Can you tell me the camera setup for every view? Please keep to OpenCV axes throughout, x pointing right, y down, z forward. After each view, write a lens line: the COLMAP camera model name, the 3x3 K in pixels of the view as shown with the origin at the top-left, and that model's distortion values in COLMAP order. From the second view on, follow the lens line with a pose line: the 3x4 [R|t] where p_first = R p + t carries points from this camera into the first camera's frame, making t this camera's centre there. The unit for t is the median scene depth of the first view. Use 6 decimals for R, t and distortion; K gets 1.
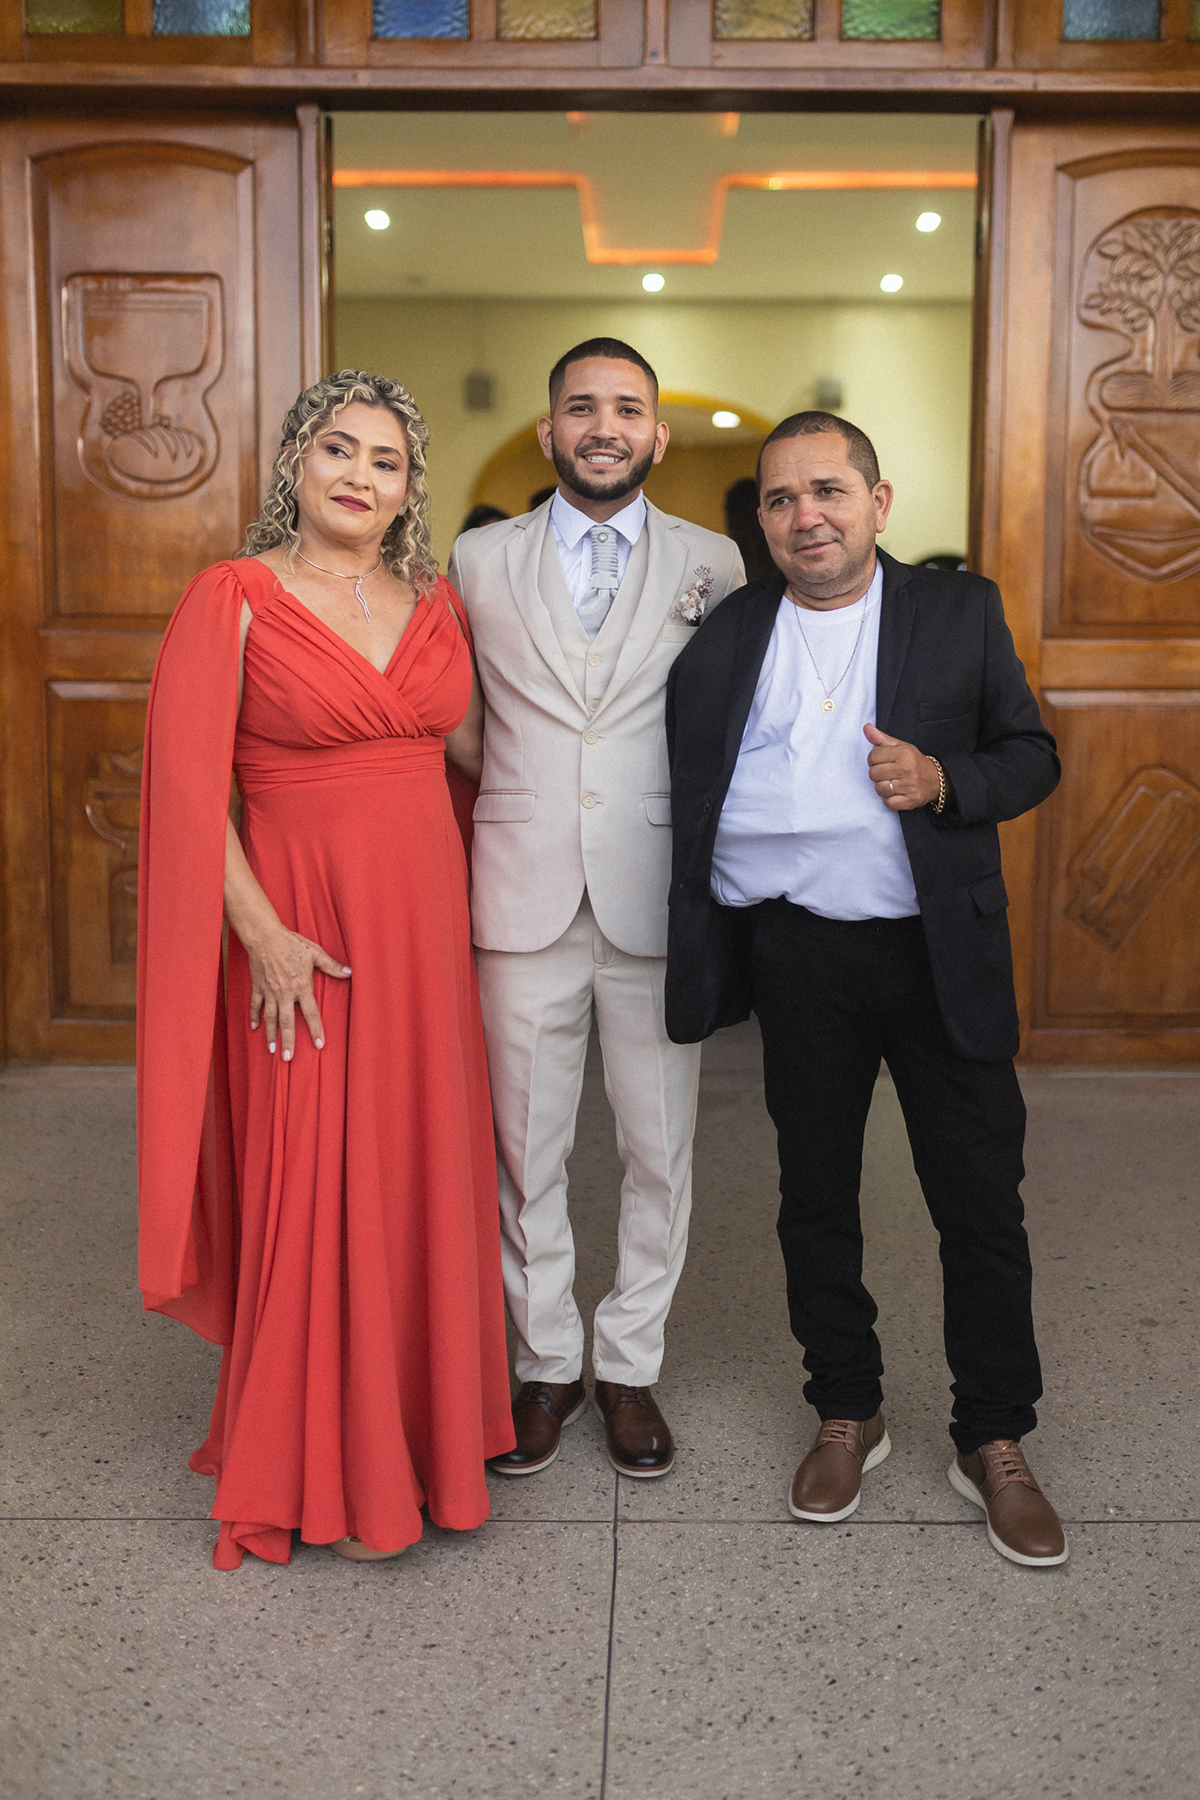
lens RADIAL K [[1932.6, 0, 606.0], [0, 1932.6, 857.5], [0, 0, 1]] dist [-0.065022, 0.012654]
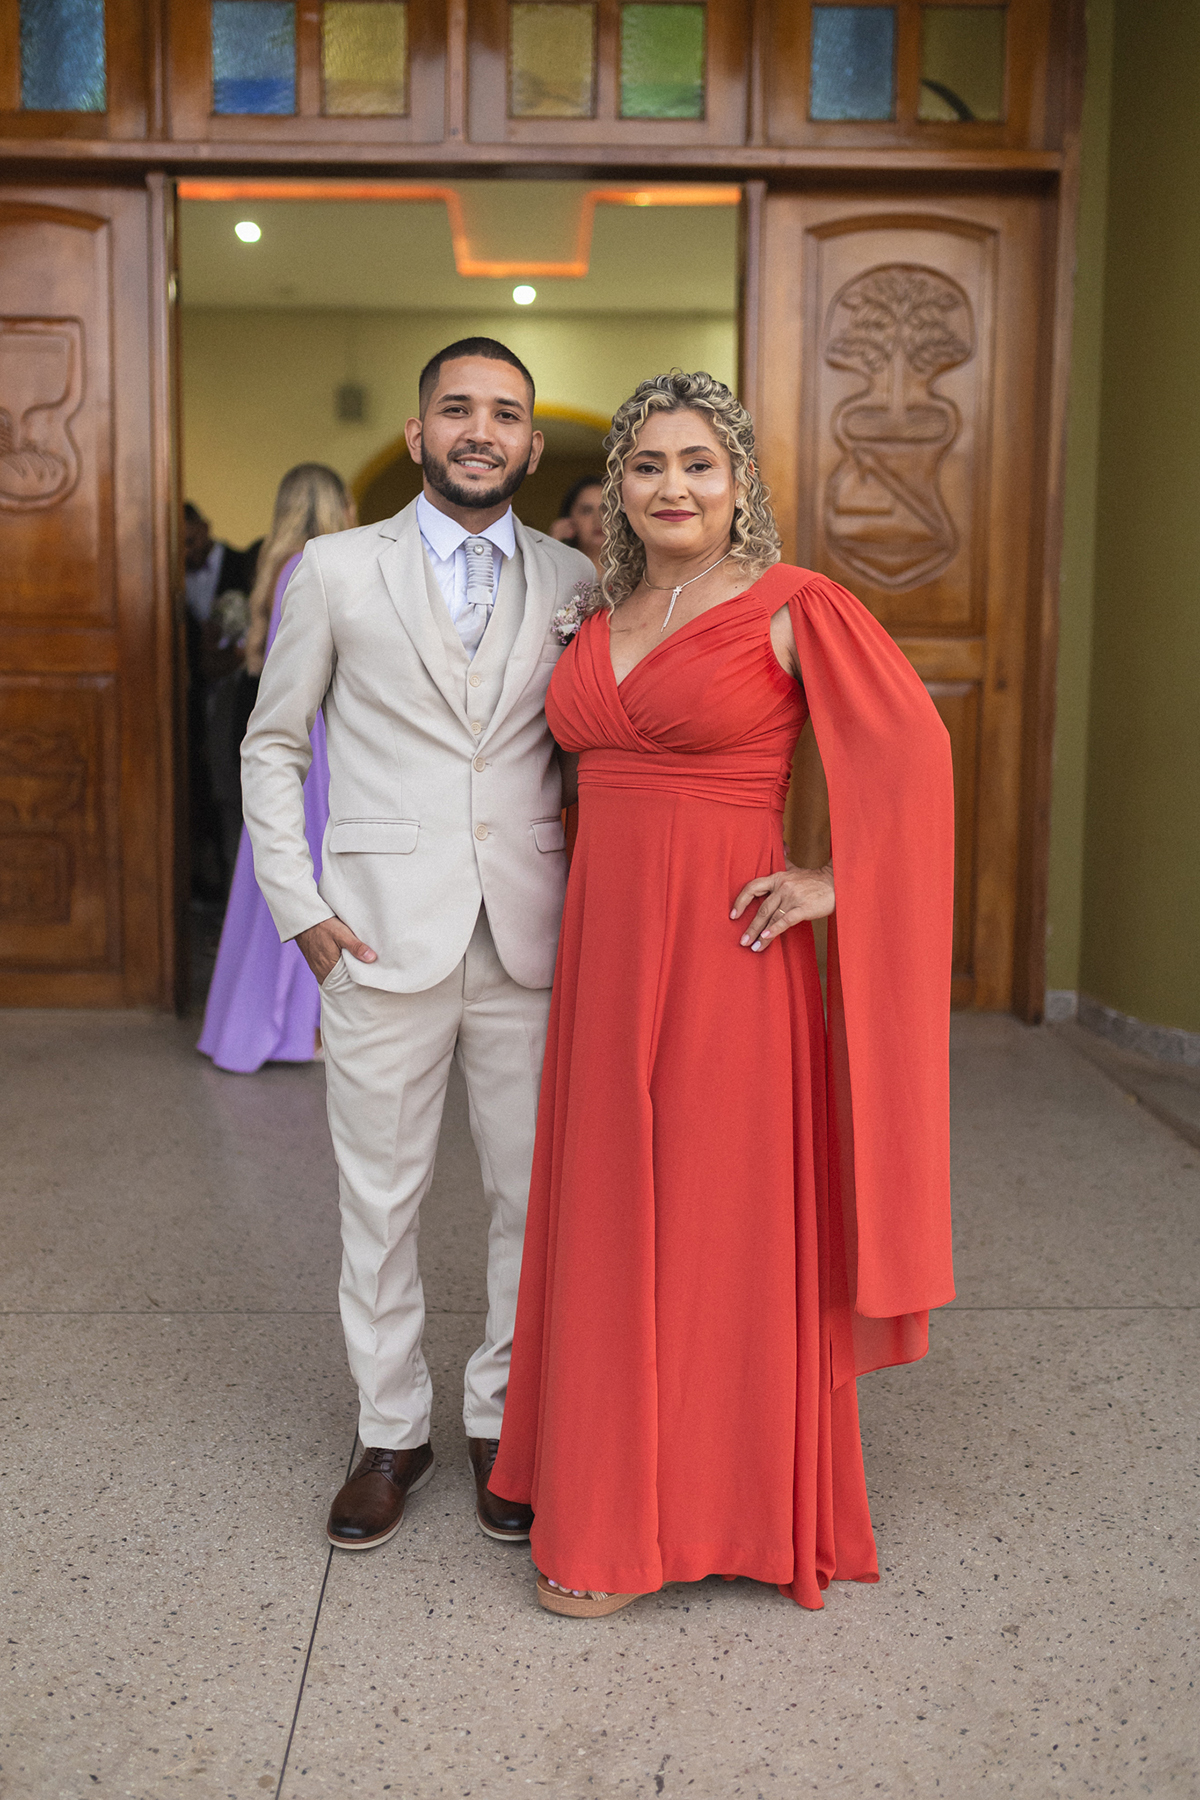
lens RADIAL K [[2220.6, 0, 600.0], [0, 2220.6, 900.0], [0, 0, 1]] dist [-0.023009, -0.028470]
pose [[0.999635, 0.000015, 0.027012, 0.074930], [0.000072, 0.999995, -0.003212, 0.049336], [-0.027011, 0.003213, 0.999630, -0.336900]]
